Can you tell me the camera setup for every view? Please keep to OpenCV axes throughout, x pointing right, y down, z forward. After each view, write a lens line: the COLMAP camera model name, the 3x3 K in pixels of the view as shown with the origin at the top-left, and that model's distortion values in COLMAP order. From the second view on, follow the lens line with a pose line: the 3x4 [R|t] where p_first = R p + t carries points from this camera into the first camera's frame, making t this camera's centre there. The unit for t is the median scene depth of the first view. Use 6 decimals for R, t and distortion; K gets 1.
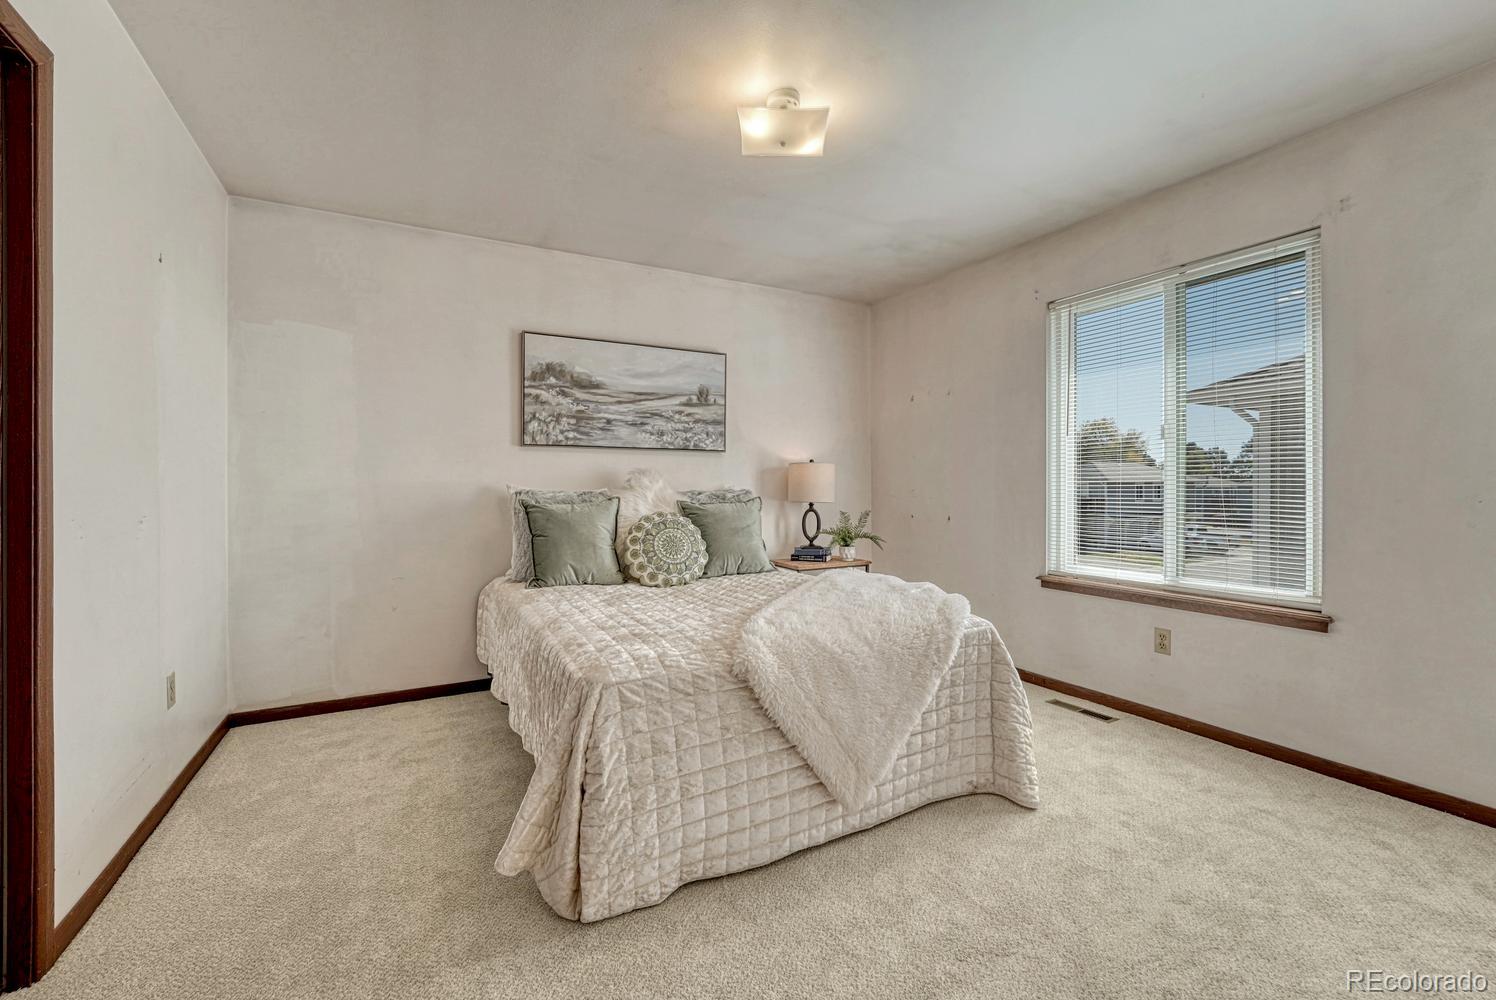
lens RADIAL K [[628.8, 0, 753.6], [0, 628.8, 485.7], [0, 0, 1]] dist [-0.013964, 0.003120]
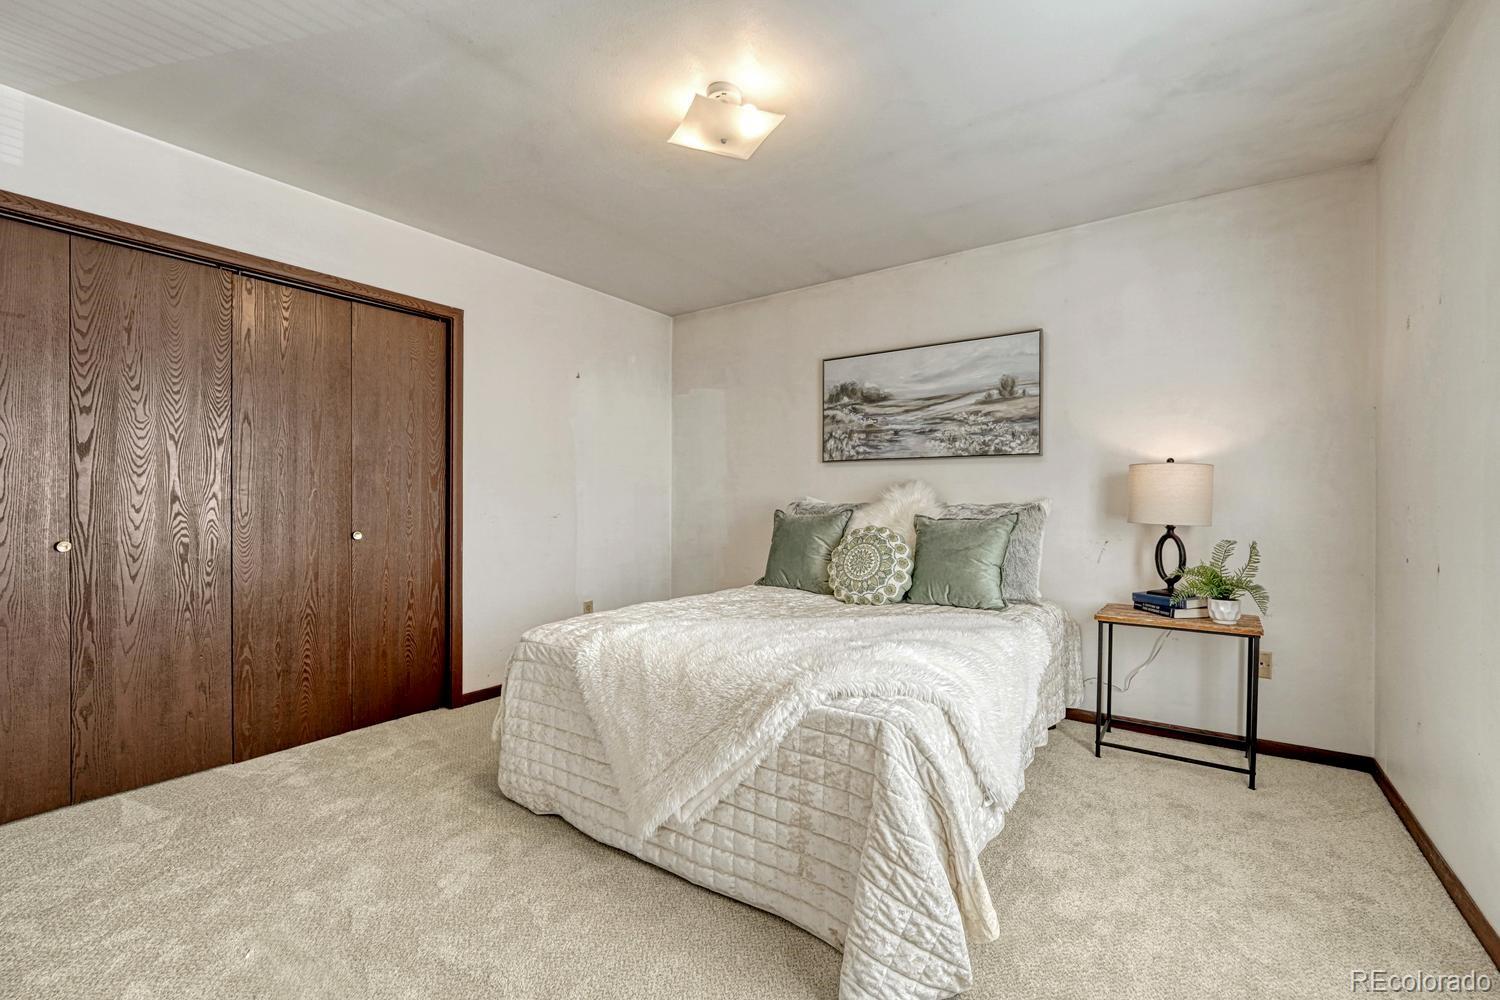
lens RADIAL K [[630.5, 0, 744.7], [0, 630.5, 497.3], [0, 0, 1]] dist [-0.013964, 0.003120]
pose [[0.430517, 0.000783, -0.902582, 0.538907], [0.000668, 0.999999, 0.001186, -0.002727], [0.902582, -0.001113, 0.430516, 0.357981]]
